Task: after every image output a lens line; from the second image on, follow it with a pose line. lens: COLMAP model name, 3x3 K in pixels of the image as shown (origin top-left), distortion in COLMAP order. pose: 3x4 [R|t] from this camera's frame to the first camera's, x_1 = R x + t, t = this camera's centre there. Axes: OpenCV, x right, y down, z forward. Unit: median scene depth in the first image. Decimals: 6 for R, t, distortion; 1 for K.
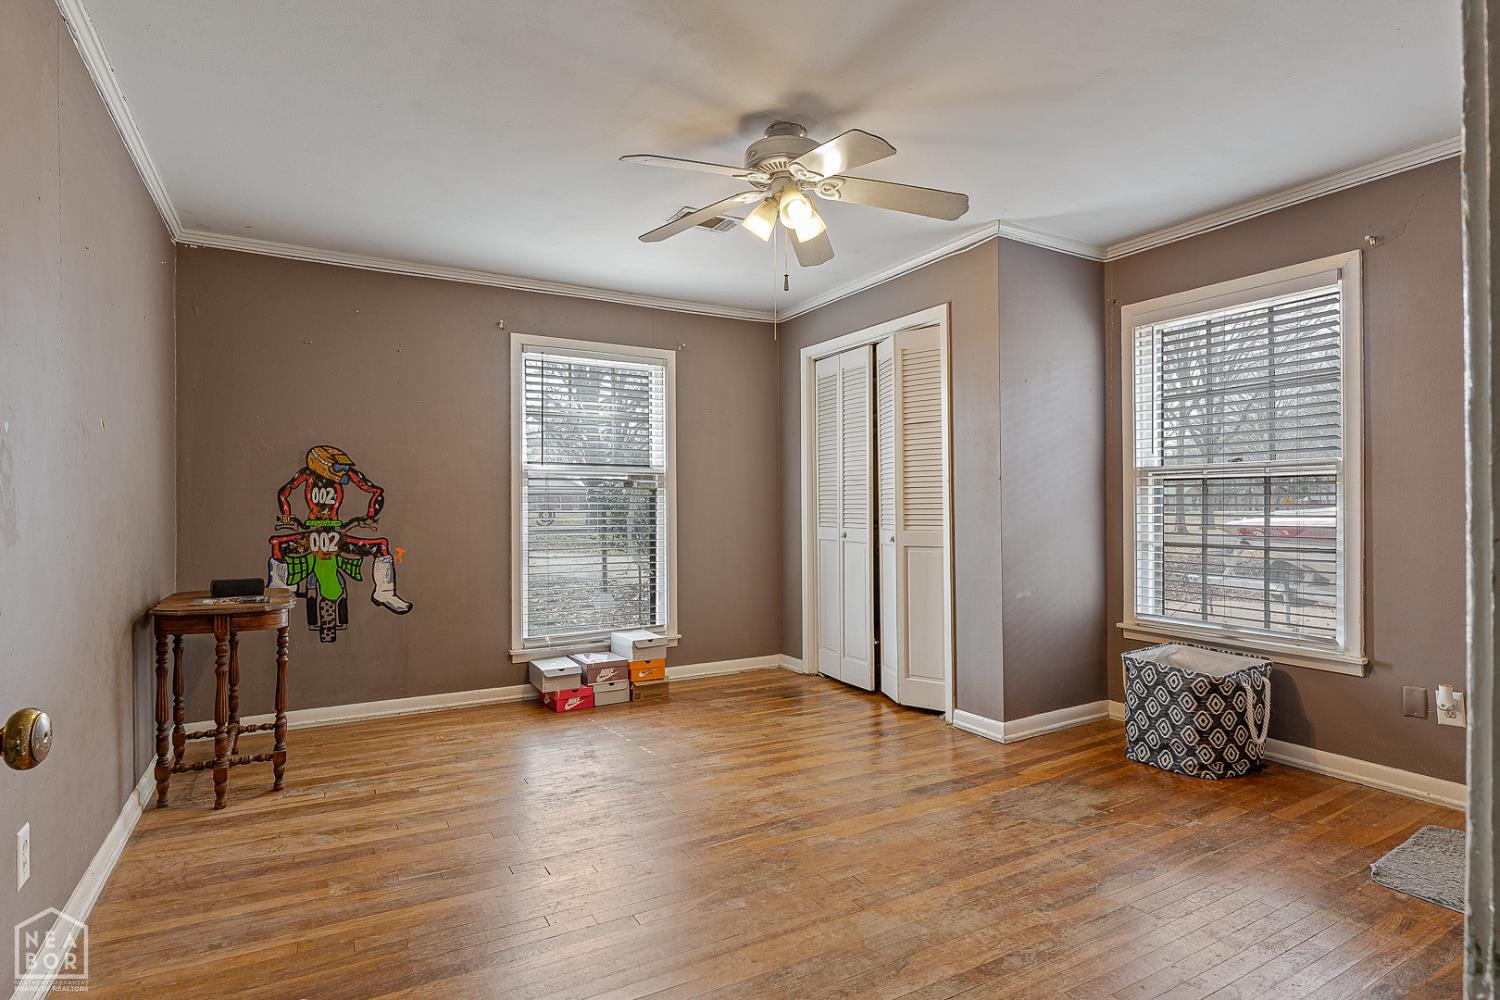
lens RADIAL K [[773.4, 0, 756.0], [0, 773.4, 504.6], [0, 0, 1]] dist [-0.011640, 0.000138]
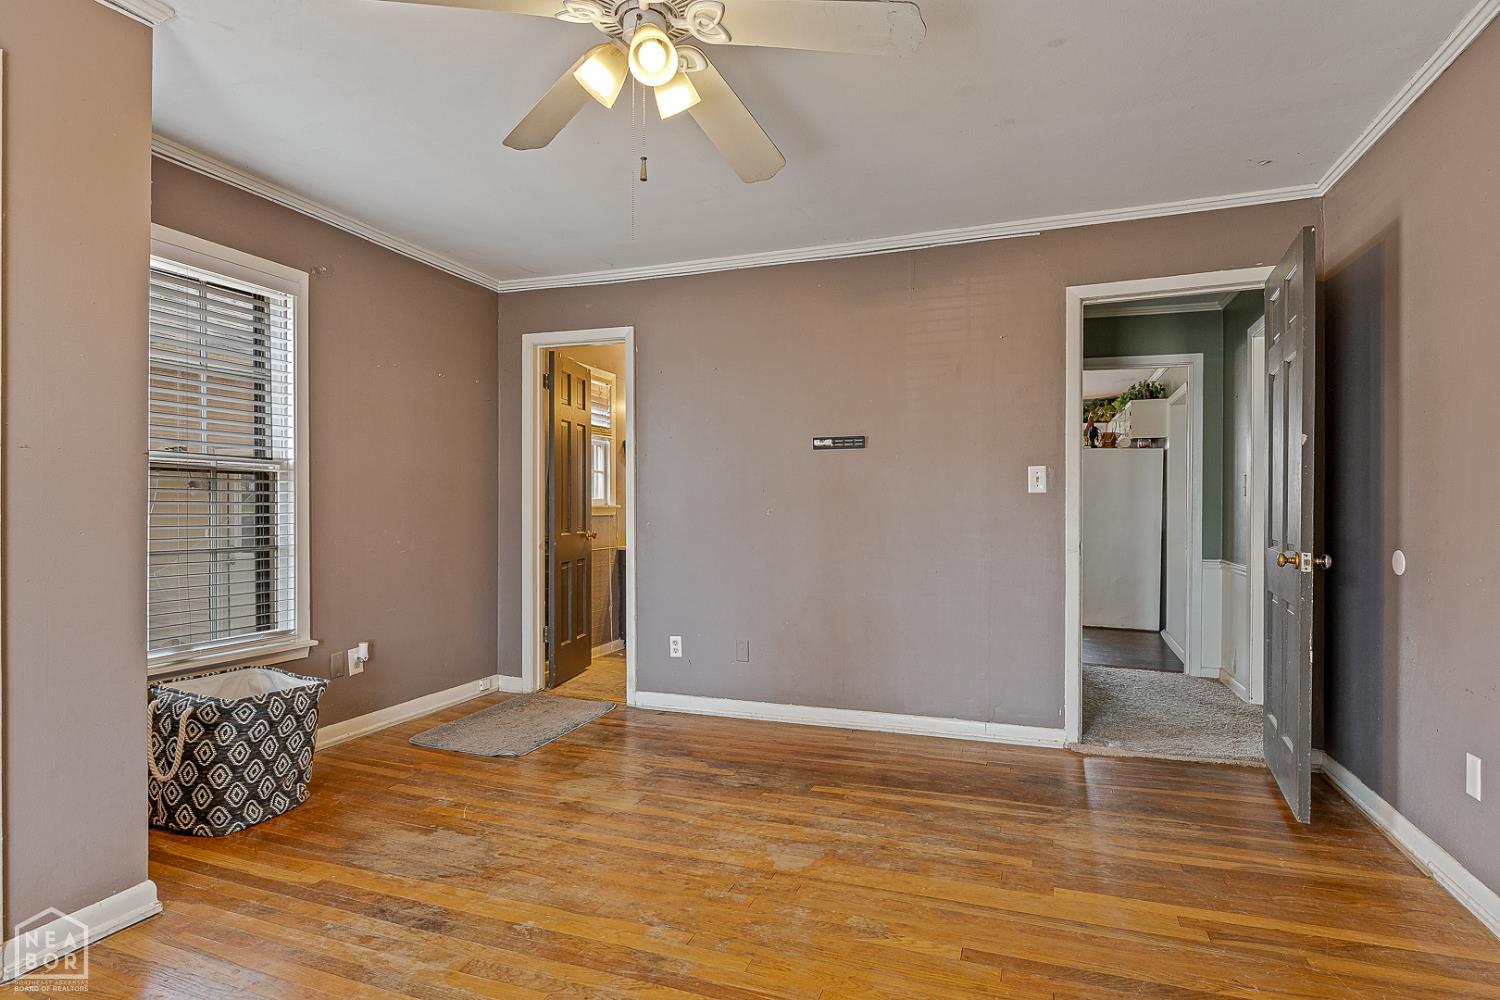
lens RADIAL K [[773.4, 0, 757.3], [0, 773.4, 502.0], [0, 0, 1]] dist [-0.011640, 0.000138]
pose [[-0.634848, 0.003059, 0.772631, -0.525510], [-0.000460, 0.999990, -0.004336, 0.005296], [-0.772637, -0.003108, -0.634841, 1.310355]]
